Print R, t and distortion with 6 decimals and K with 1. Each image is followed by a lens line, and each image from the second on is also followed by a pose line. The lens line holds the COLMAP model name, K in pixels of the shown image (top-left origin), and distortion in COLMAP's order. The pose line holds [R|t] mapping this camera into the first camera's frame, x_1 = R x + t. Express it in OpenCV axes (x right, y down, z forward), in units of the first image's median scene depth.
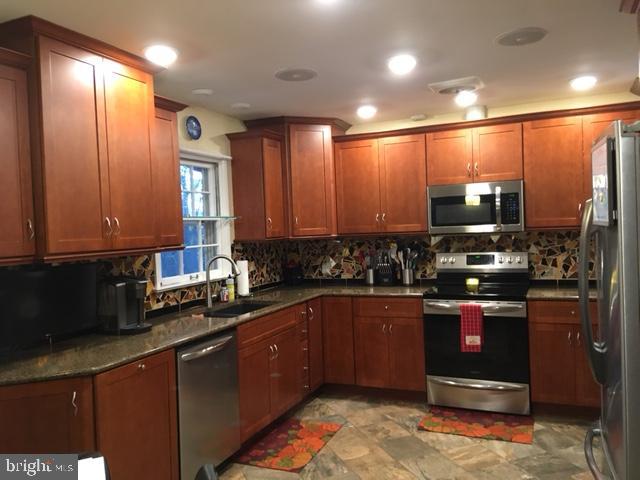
lens RADIAL K [[546.2, 0, 322.1], [0, 546.2, 242.3], [0, 0, 1]] dist [0.067176, -0.044094]
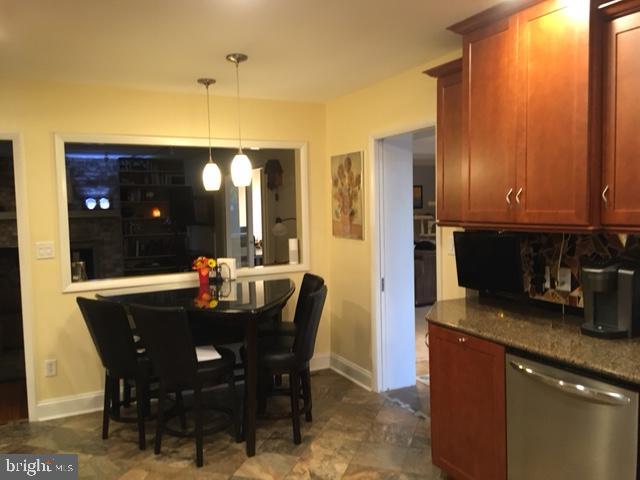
lens RADIAL K [[546.2, 0, 324.2], [0, 546.2, 239.6], [0, 0, 1]] dist [0.067176, -0.044094]
pose [[-0.622383, 0.103015, -0.775904, 0.428647], [0.021345, 0.993166, 0.114739, -0.056787], [0.782422, 0.054850, -0.620329, 1.041495]]
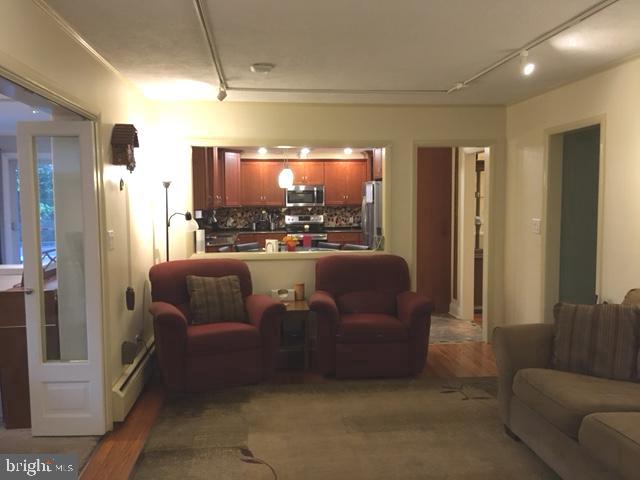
lens RADIAL K [[546.2, 0, 318.9], [0, 546.2, 239.5], [0, 0, 1]] dist [0.067176, -0.044094]
pose [[0.870572, -0.003077, 0.492032, -0.610495], [-0.011518, 0.999579, 0.026629, 0.045399], [-0.491907, -0.028850, 0.870170, -0.796775]]
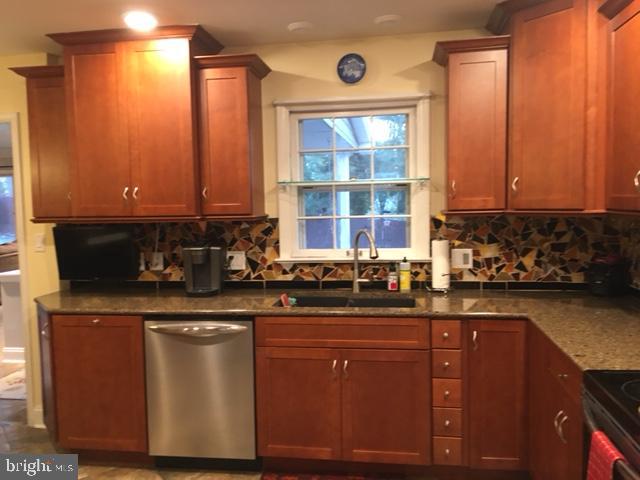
lens RADIAL K [[546.2, 0, 318.8], [0, 546.2, 244.1], [0, 0, 1]] dist [0.067176, -0.044094]
pose [[0.251251, 0.115368, -0.961022, 0.628820], [-0.017130, 0.993246, 0.114758, -0.051230], [0.967770, -0.012371, 0.251530, 0.852425]]
